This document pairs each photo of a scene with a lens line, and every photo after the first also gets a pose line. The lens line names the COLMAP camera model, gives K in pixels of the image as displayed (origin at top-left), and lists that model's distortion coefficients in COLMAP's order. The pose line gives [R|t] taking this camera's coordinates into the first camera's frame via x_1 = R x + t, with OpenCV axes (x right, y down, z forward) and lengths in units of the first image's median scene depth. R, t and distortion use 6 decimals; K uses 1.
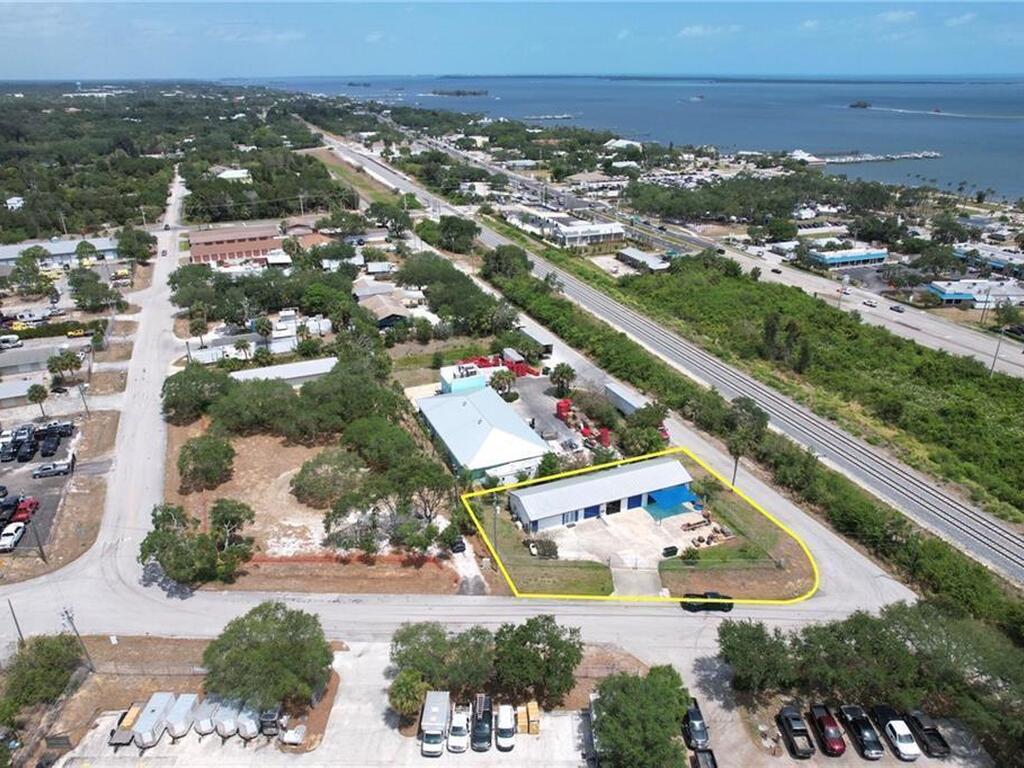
lens RADIAL K [[733.8, 0, 515.0], [0, 733.8, 388.4], [0, 0, 1]] dist [-0.077466, 0.062437]
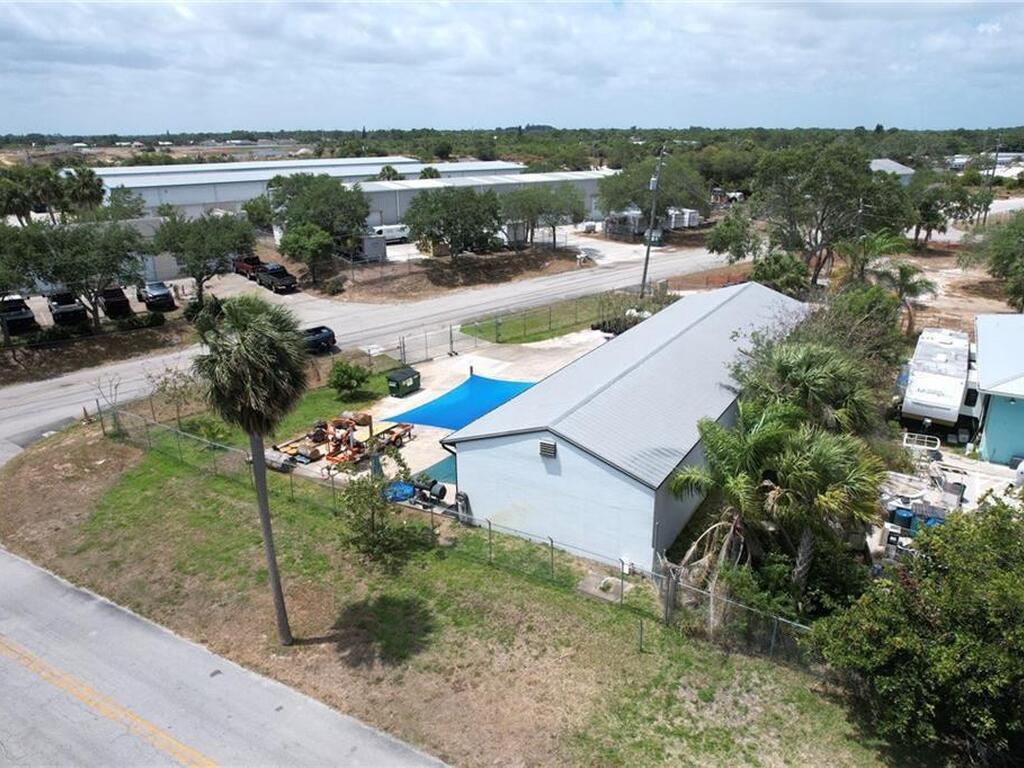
lens RADIAL K [[736.7, 0, 515.0], [0, 736.7, 385.2], [0, 0, 1]] dist [-0.070280, 0.055836]
pose [[-0.799501, 0.208494, -0.563319, 0.286273], [-0.229783, 0.760330, 0.607534, -0.027026], [0.554975, 0.615165, -0.559977, 0.917607]]
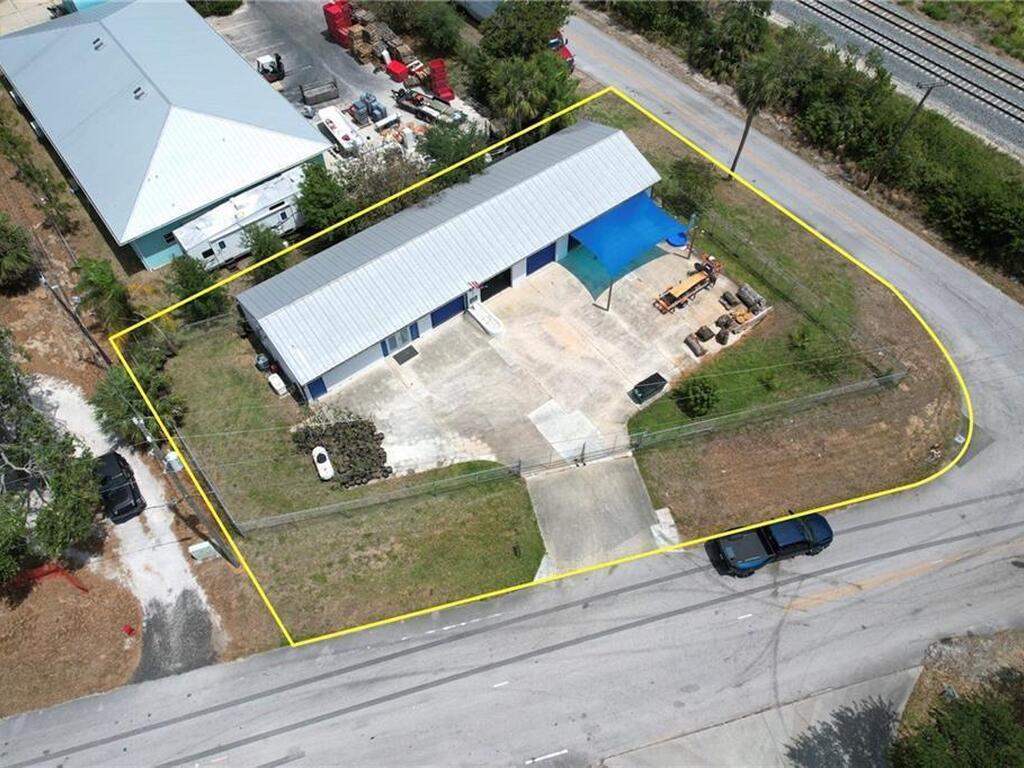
lens RADIAL K [[731.8, 0, 516.0], [0, 731.8, 385.4], [0, 0, 1]] dist [-0.070371, 0.060062]
pose [[0.963702, -0.216279, 0.156533, 0.052471], [0.101866, 0.839820, 0.533222, -0.009101], [-0.246784, -0.497921, 0.831368, 0.483930]]
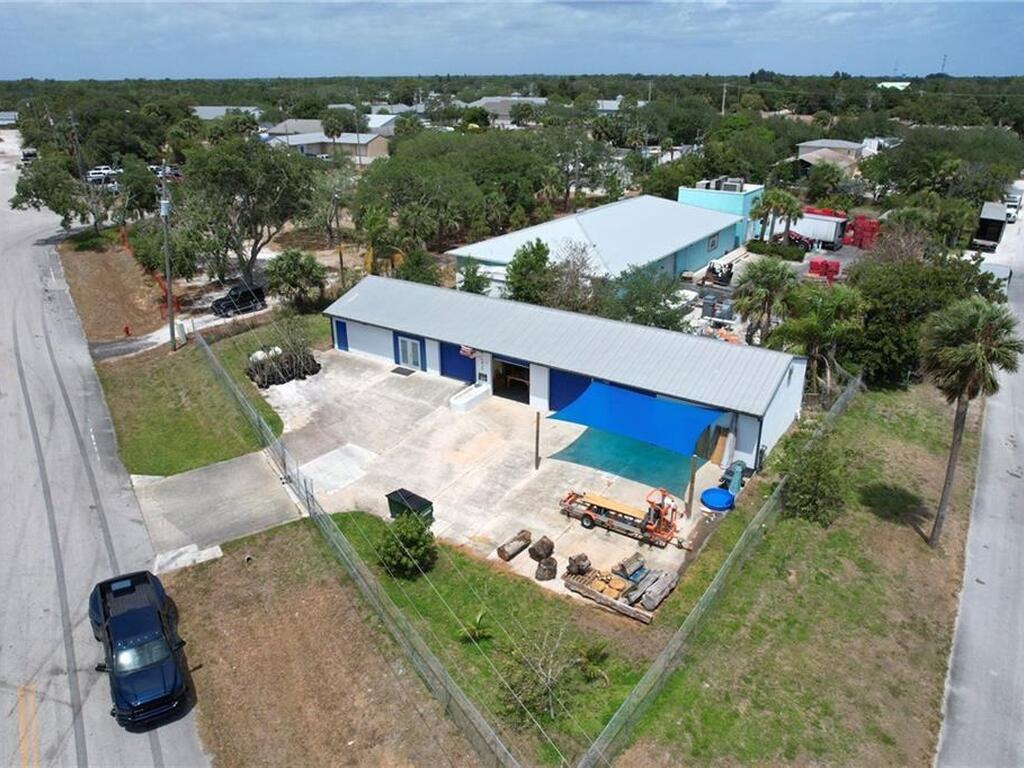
lens RADIAL K [[736.7, 0, 515.0], [0, 736.7, 385.2], [0, 0, 1]] dist [-0.070280, 0.055836]
pose [[0.550629, 0.332375, -0.765725, 0.327380], [-0.335926, 0.927984, 0.161243, 0.082593], [0.764174, 0.168442, 0.622628, 0.607781]]
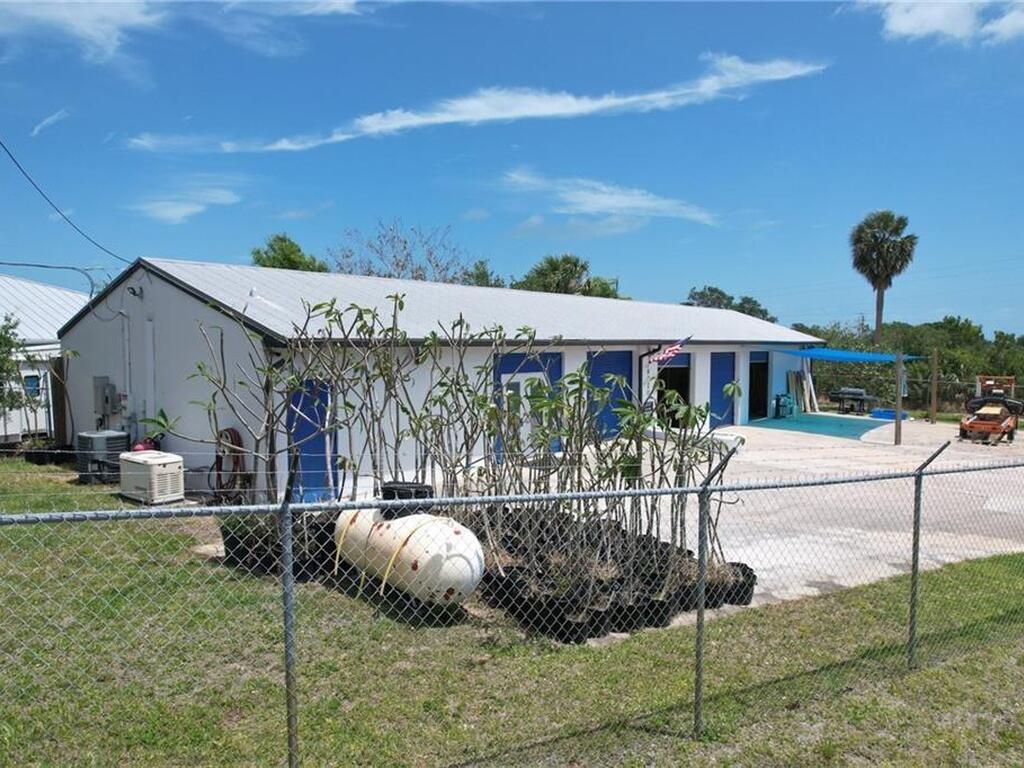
lens RADIAL K [[731.8, 0, 516.0], [0, 731.8, 385.4], [0, 0, 1]] dist [-0.070371, 0.060062]
pose [[0.869617, -0.021549, 0.493256, 0.000055], [0.192632, 0.934679, -0.298779, 0.164863], [-0.454597, 0.354840, 0.816964, 0.673039]]
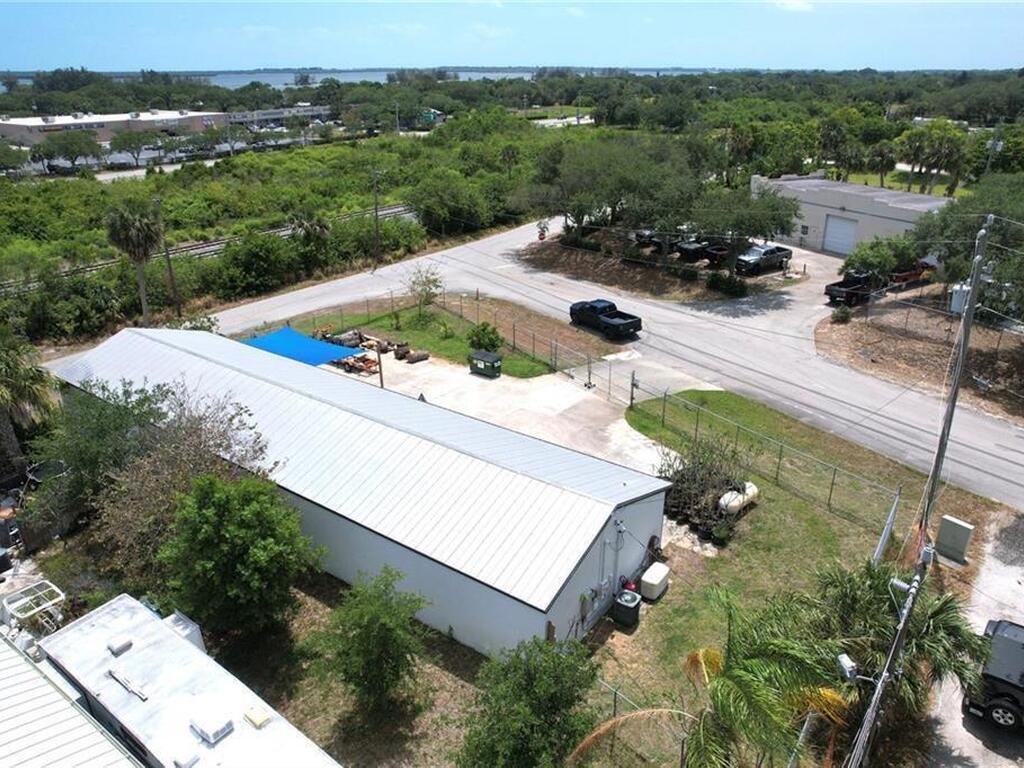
lens RADIAL K [[736.7, 0, 515.0], [0, 736.7, 385.2], [0, 0, 1]] dist [-0.070280, 0.055836]
pose [[-0.528320, -0.333305, 0.780888, -0.097034], [0.343547, 0.757152, 0.555605, 0.000836], [-0.776437, 0.561809, -0.285512, 0.810312]]
